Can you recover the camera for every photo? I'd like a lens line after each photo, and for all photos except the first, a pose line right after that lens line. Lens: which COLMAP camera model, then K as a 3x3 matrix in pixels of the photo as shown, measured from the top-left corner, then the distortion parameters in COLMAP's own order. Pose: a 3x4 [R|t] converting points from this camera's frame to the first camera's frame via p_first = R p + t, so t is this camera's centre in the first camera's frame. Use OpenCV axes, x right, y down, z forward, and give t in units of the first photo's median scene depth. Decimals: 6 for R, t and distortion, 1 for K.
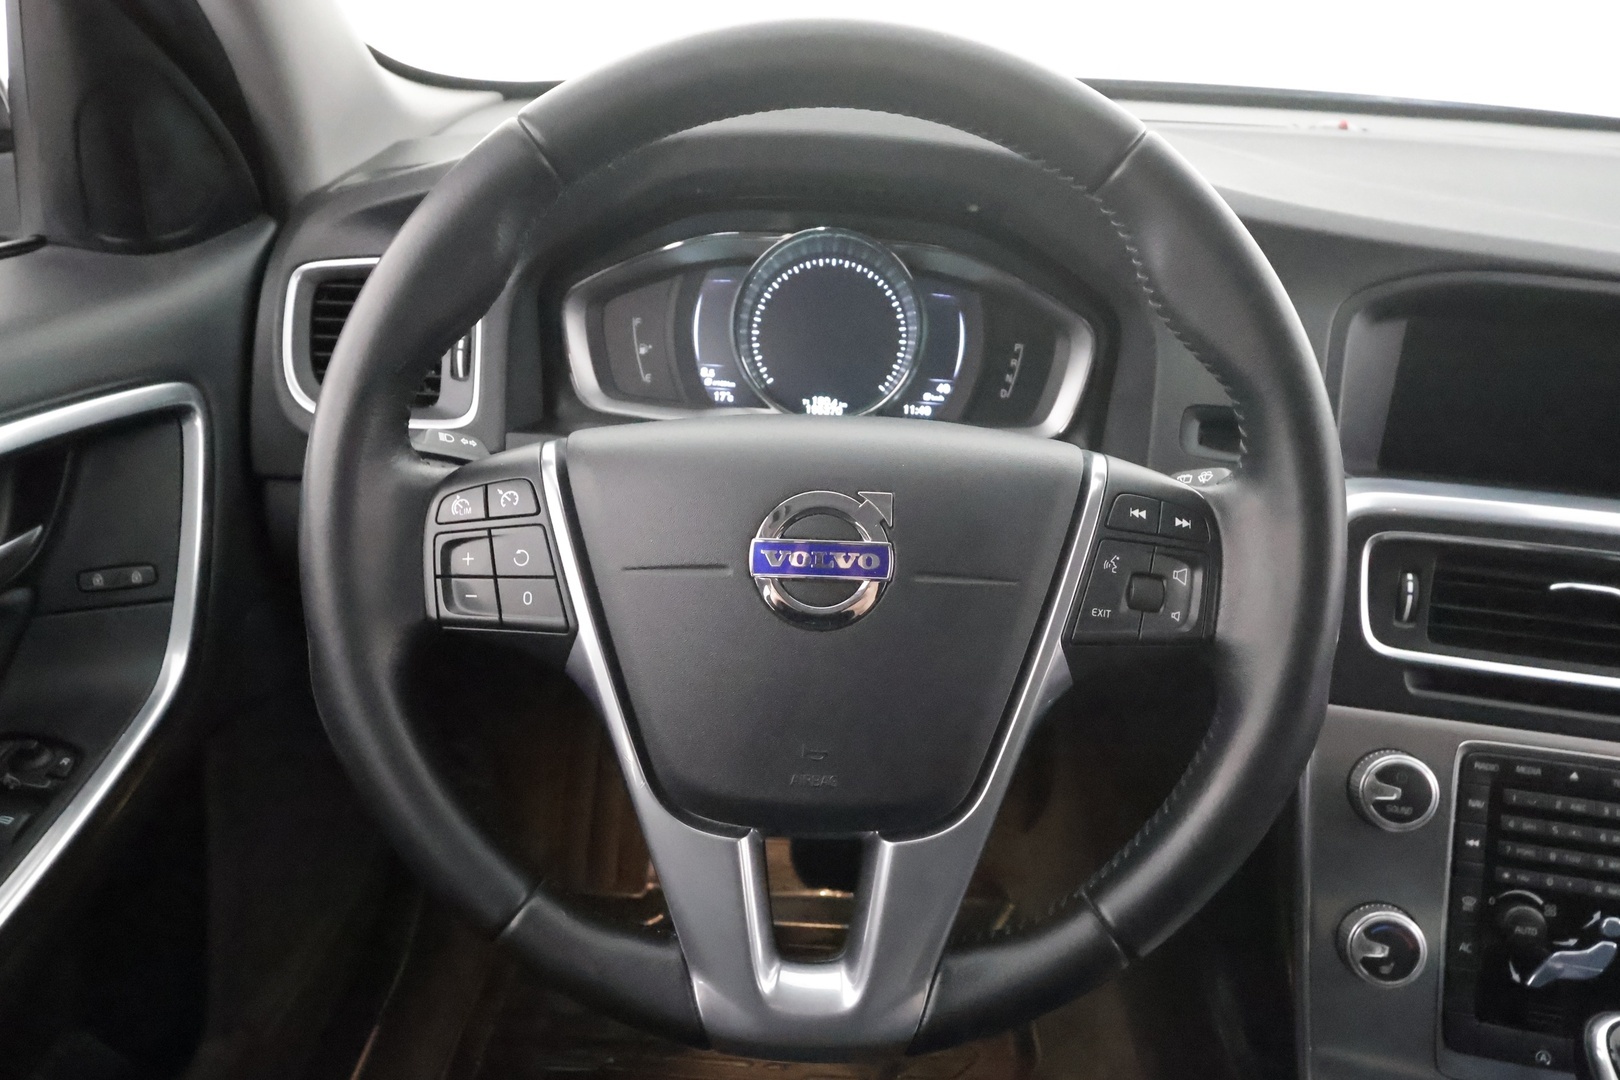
lens RADIAL K [[1166.5, 0, 803.7], [0, 1166.5, 539.4], [0, 0, 1]] dist [-0.005003, 0.003435]
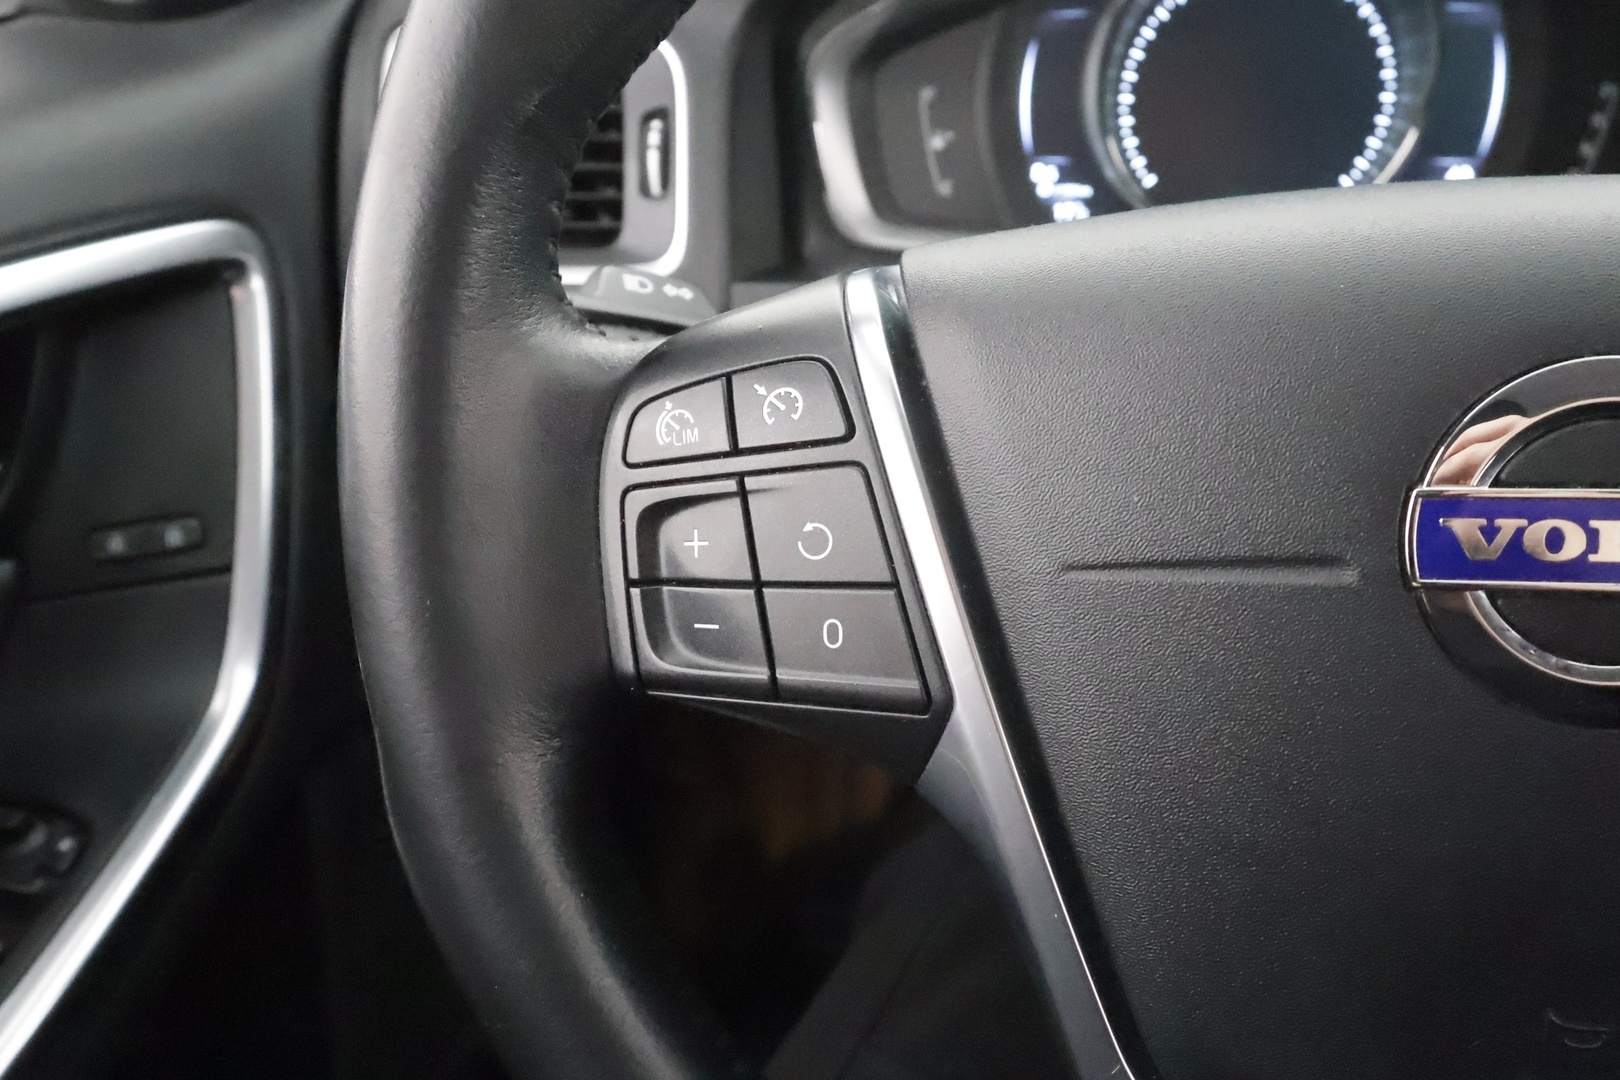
lens RADIAL K [[1286.5, 0, 806.3], [0, 1286.5, 540.9], [0, 0, 1]] dist [-0.004353, 0.000119]
pose [[0.985452, -0.011864, -0.169537, -0.119233], [0.027754, 0.995403, 0.091664, -0.020775], [0.167670, -0.095036, 0.981252, 0.383565]]
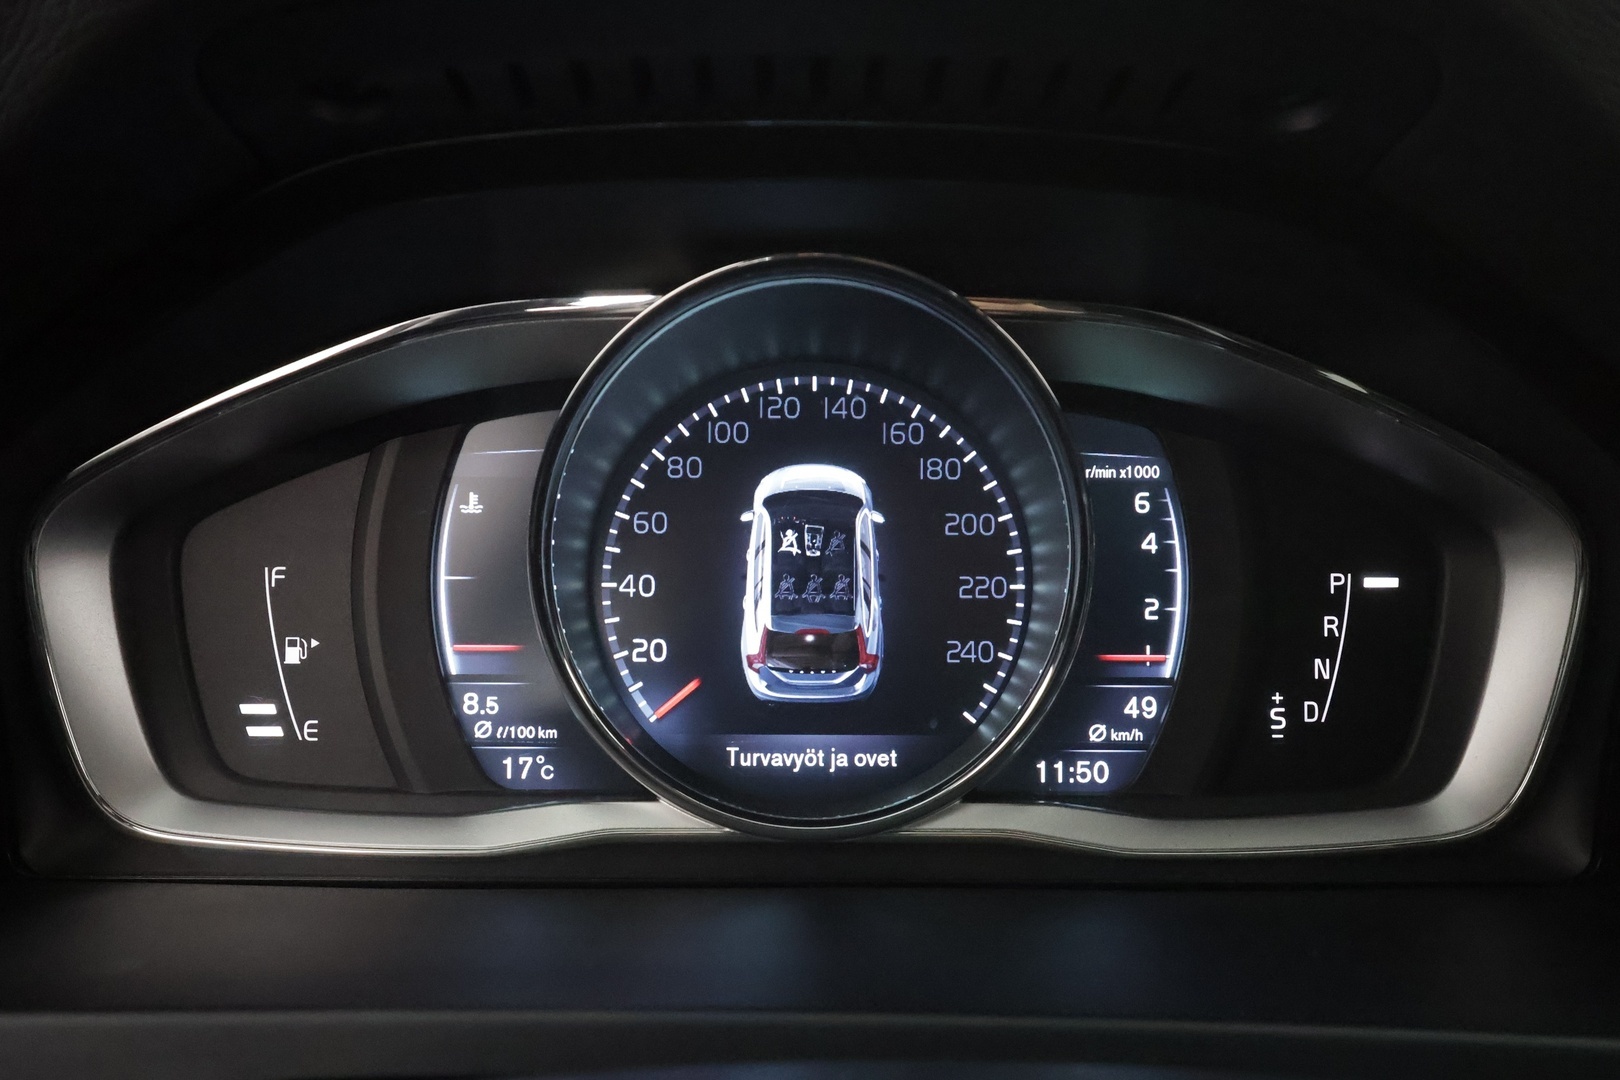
lens RADIAL K [[1286.5, 0, 806.3], [0, 1286.5, 540.9], [0, 0, 1]] dist [-0.004353, 0.000119]
pose [[0.997897, -0.059232, 0.026322, 0.012435], [0.063127, 0.980264, -0.187341, -0.143789], [-0.014706, 0.188609, 0.981942, 0.774436]]
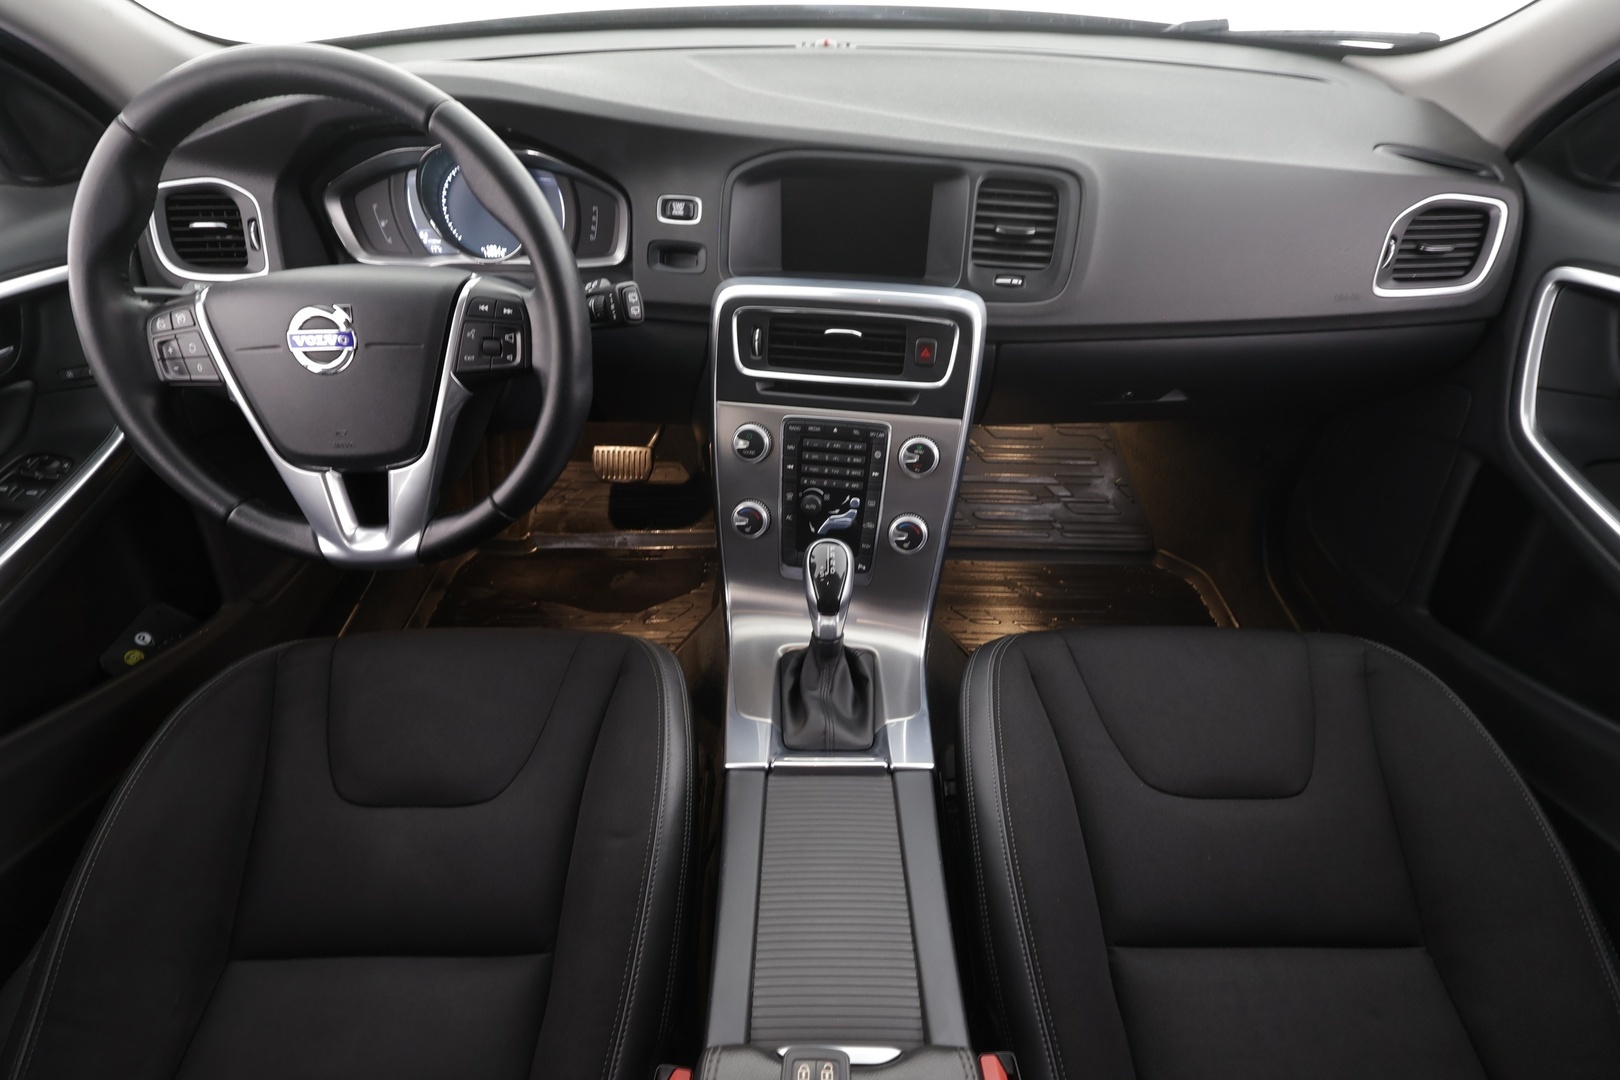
lens RADIAL K [[758.5, 0, 810.0], [0, 758.5, 540.0], [0, 0, 1]] dist [0.000033, -0.000068]
pose [[0.998273, -0.057722, -0.010948, 0.624321], [0.058541, 0.961550, 0.268319, 0.034095], [-0.004961, -0.268497, 0.963268, -0.295300]]
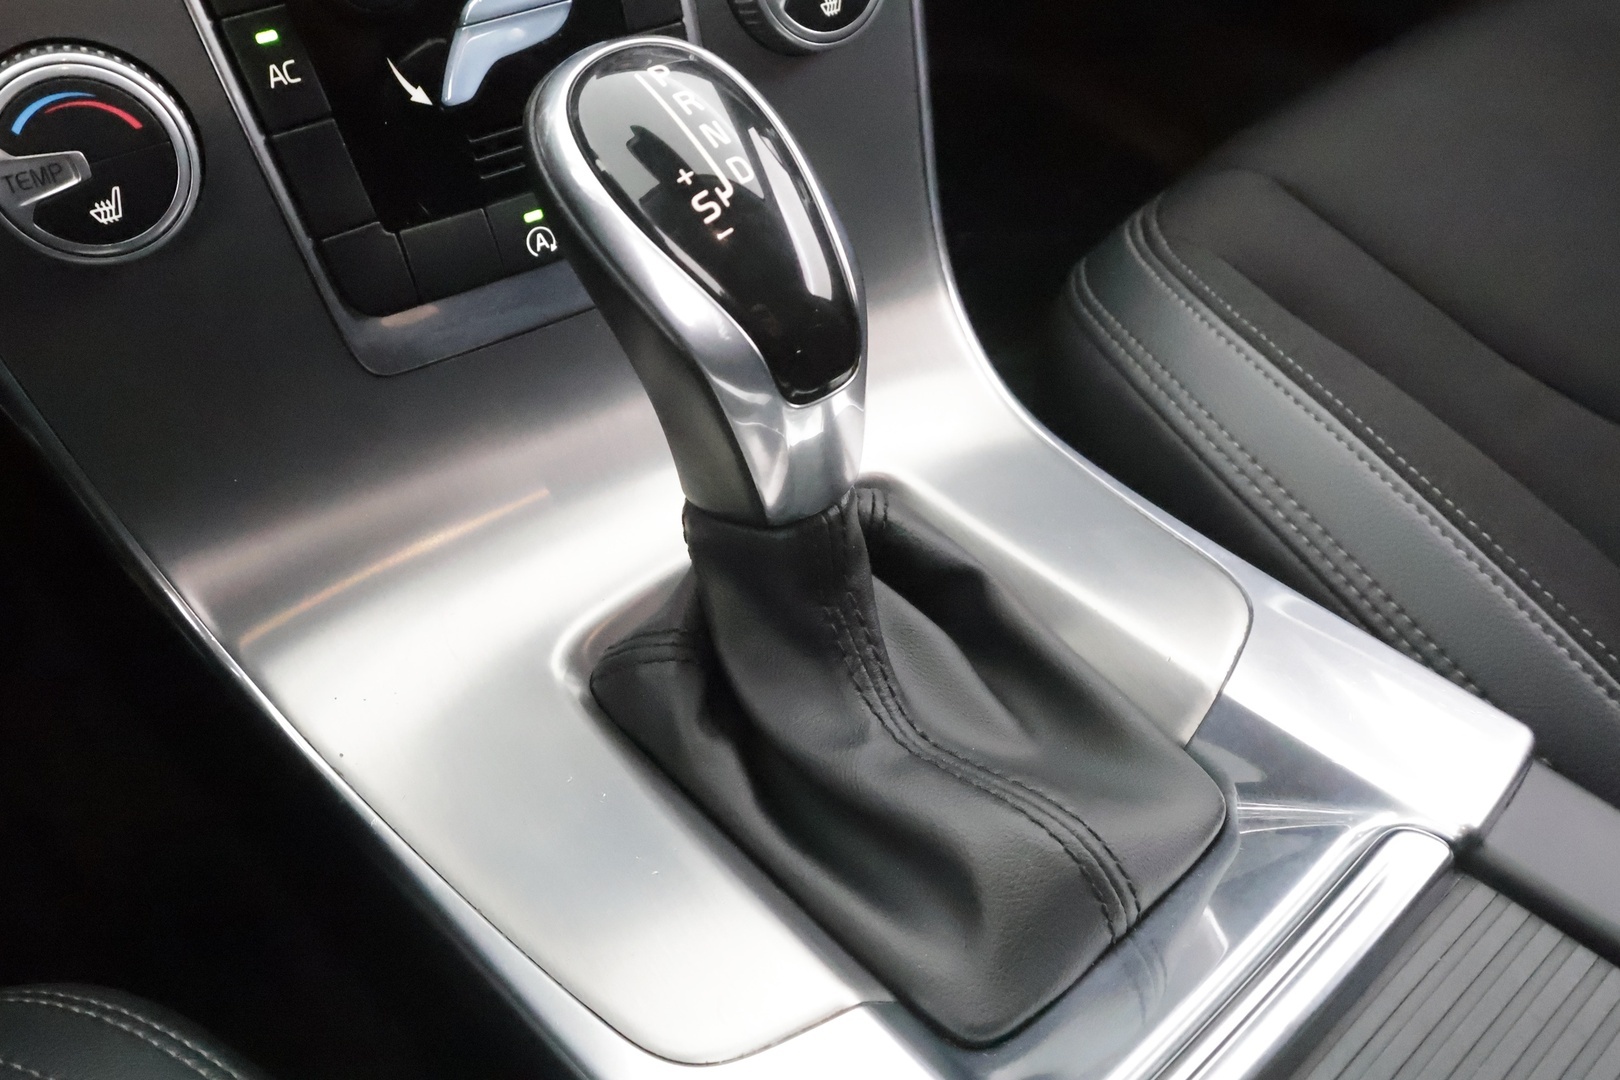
lens RADIAL K [[1292.6, 0, 810.0], [0, 1292.6, 540.0], [0, 0, 1]] dist [-0.005124, -0.003183]
pose [[0.733950, -0.534986, 0.418458, 0.435383], [0.269579, 0.794949, 0.543492, 0.288588], [-0.623413, -0.286089, 0.727674, 0.524083]]
